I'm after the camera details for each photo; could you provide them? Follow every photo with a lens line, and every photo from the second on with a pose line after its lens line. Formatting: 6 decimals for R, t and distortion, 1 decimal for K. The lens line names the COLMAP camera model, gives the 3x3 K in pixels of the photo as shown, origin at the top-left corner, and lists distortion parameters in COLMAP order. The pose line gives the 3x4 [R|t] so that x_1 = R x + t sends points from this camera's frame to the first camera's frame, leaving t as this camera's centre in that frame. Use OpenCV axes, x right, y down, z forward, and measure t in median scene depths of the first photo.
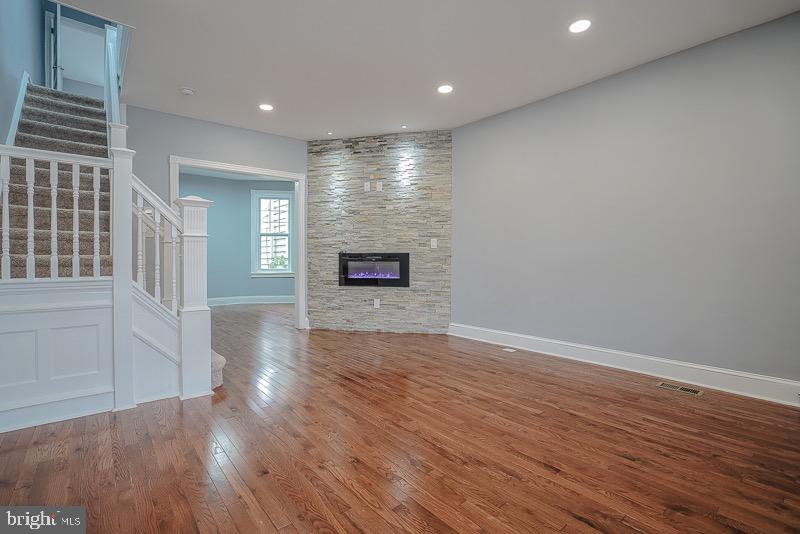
lens RADIAL K [[384.8, 0, 406.7], [0, 384.8, 255.7], [0, 0, 1]] dist [-0.065077, 0.032468]
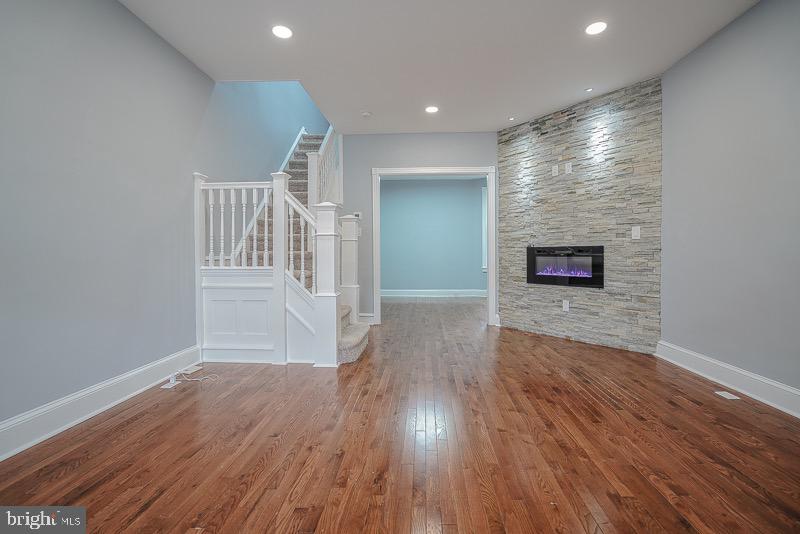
lens RADIAL K [[384.8, 0, 406.7], [0, 384.8, 255.7], [0, 0, 1]] dist [-0.065077, 0.032468]
pose [[0.727738, 0.000800, -0.685854, 0.246208], [0.007500, 0.999930, 0.009125, 0.002687], [0.685814, -0.011785, 0.727682, 0.144128]]
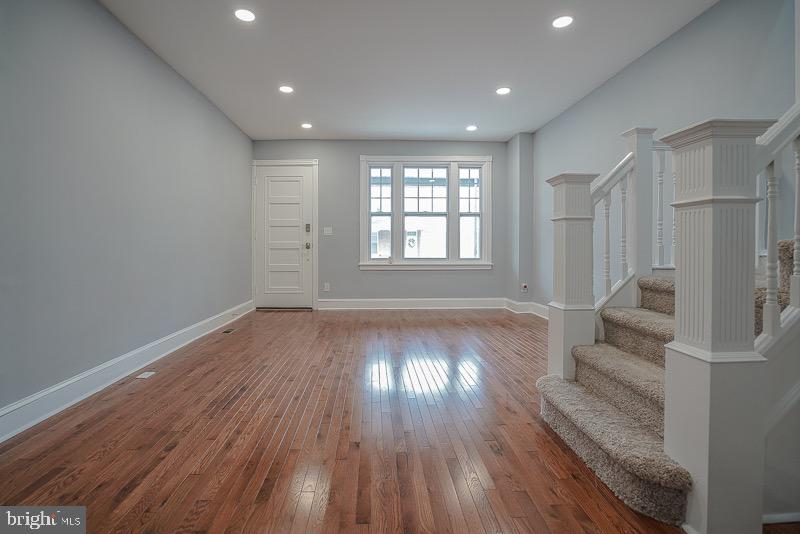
lens RADIAL K [[372.9, 0, 386.6], [0, 372.9, 251.5], [0, 0, 1]] dist [-0.068143, 0.027389]
pose [[-0.778119, -0.006968, 0.628078, -0.403036], [-0.004941, 0.999975, 0.004972, 0.009093], [-0.628098, 0.000765, -0.778134, 0.996364]]
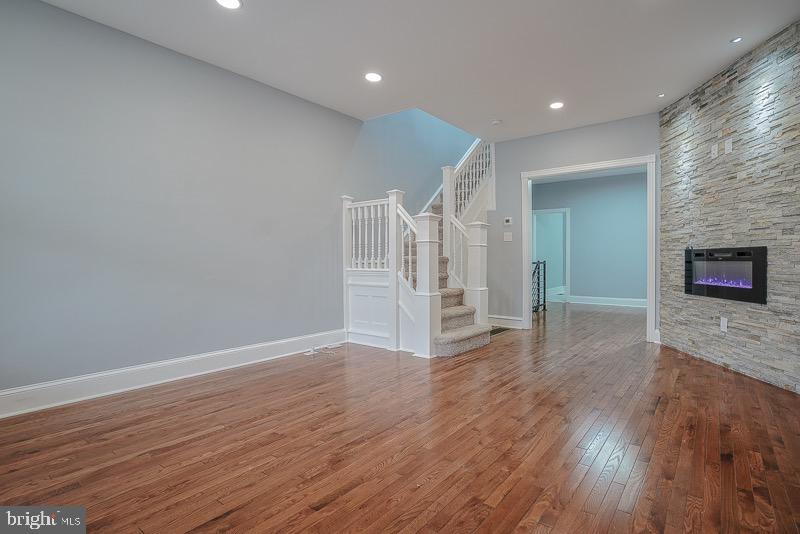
lens RADIAL K [[398.7, 0, 448.2], [0, 398.7, 264.2], [0, 0, 1]] dist [-0.061408, 0.031411]
pose [[0.247078, 0.010969, -0.968933, 0.457334], [0.010999, 0.999840, 0.014124, 0.005651], [0.968933, -0.014147, 0.246918, 0.376168]]
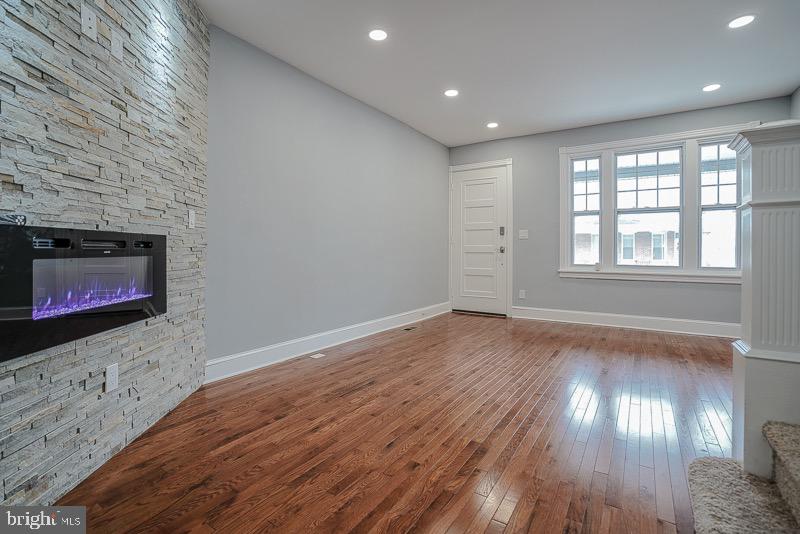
lens RADIAL K [[374.0, 0, 401.4], [0, 374.0, 250.4], [0, 0, 1]] dist [-0.063225, 0.028869]
pose [[-0.277247, -0.001355, 0.960798, -0.469888], [-0.013092, 0.999911, -0.002367, 0.006963], [-0.960709, -0.013235, -0.277240, 0.844875]]
